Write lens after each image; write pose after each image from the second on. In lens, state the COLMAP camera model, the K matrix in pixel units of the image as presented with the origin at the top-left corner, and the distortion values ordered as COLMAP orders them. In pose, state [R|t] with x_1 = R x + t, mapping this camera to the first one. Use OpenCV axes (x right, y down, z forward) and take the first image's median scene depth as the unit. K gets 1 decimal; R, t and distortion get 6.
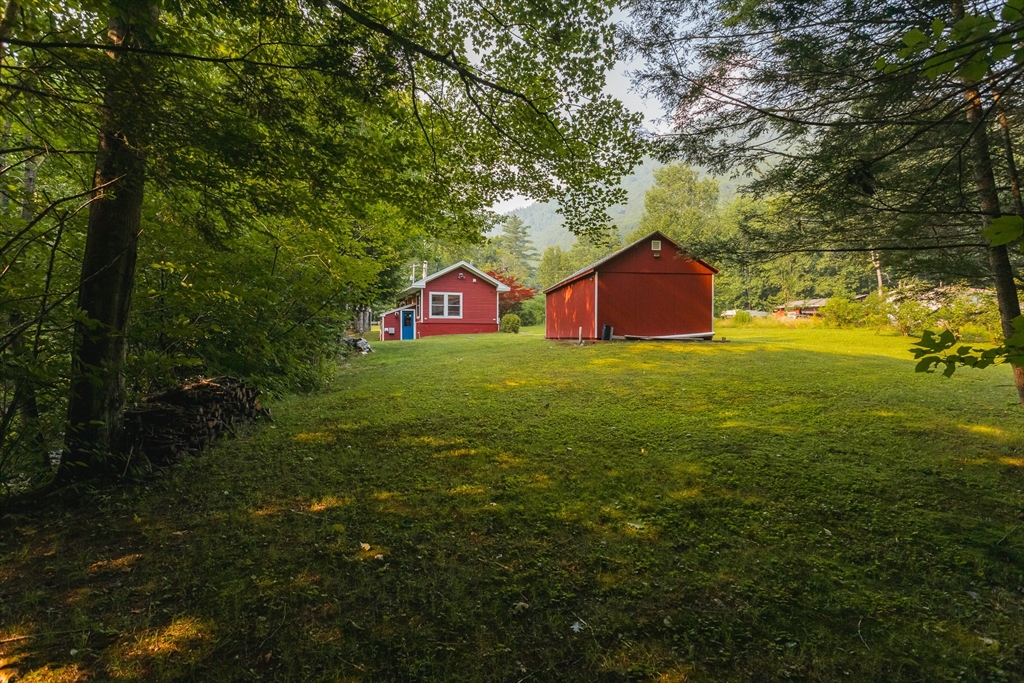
lens RADIAL K [[483.4, 0, 510.2], [0, 483.4, 341.8], [0, 0, 1]] dist [0.000362, 0.000558]
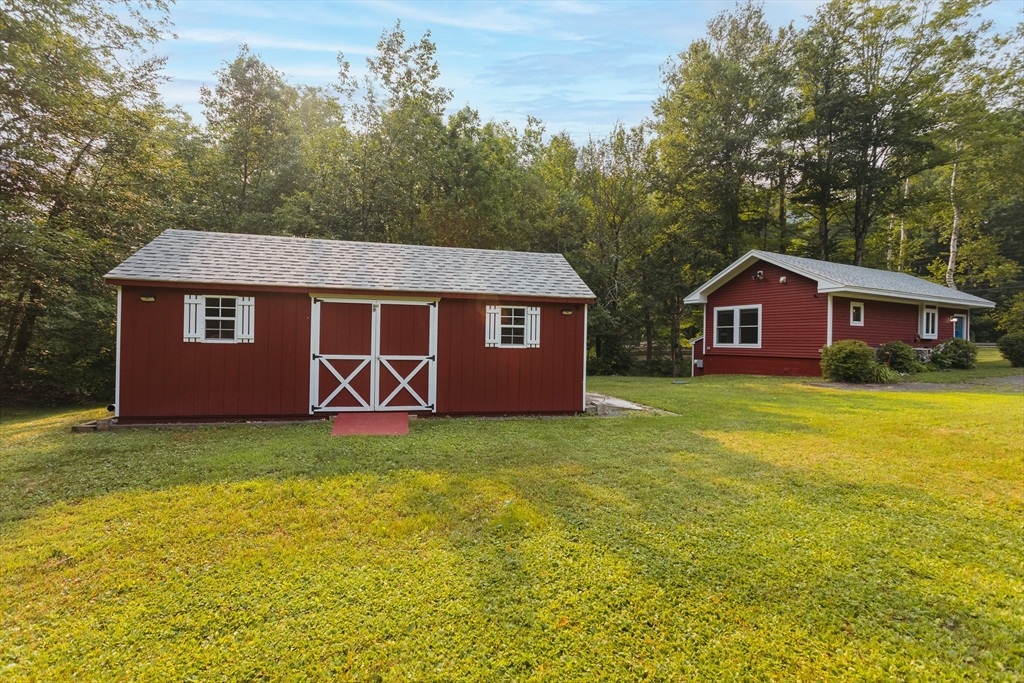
lens RADIAL K [[483.4, 0, 510.2], [0, 483.4, 341.8], [0, 0, 1]] dist [0.000362, 0.000558]
pose [[0.093289, 0.000438, -0.995639, 0.453901], [-0.033247, 0.999444, -0.002675, -0.044624], [0.995084, 0.033352, 0.093252, 0.650554]]
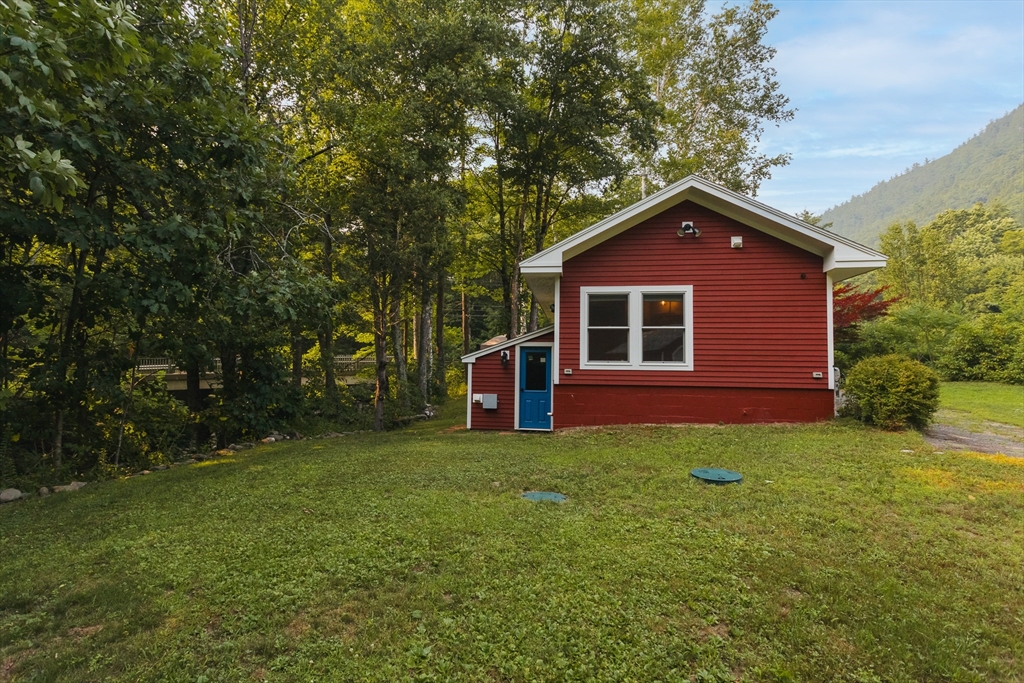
lens RADIAL K [[483.4, 0, 510.2], [0, 483.4, 341.8], [0, 0, 1]] dist [0.000362, 0.000558]
pose [[0.868319, -0.017523, -0.495696, -0.049368], [-0.018961, 0.997473, -0.068476, -0.043587], [0.495643, 0.068858, 0.865792, 0.689909]]
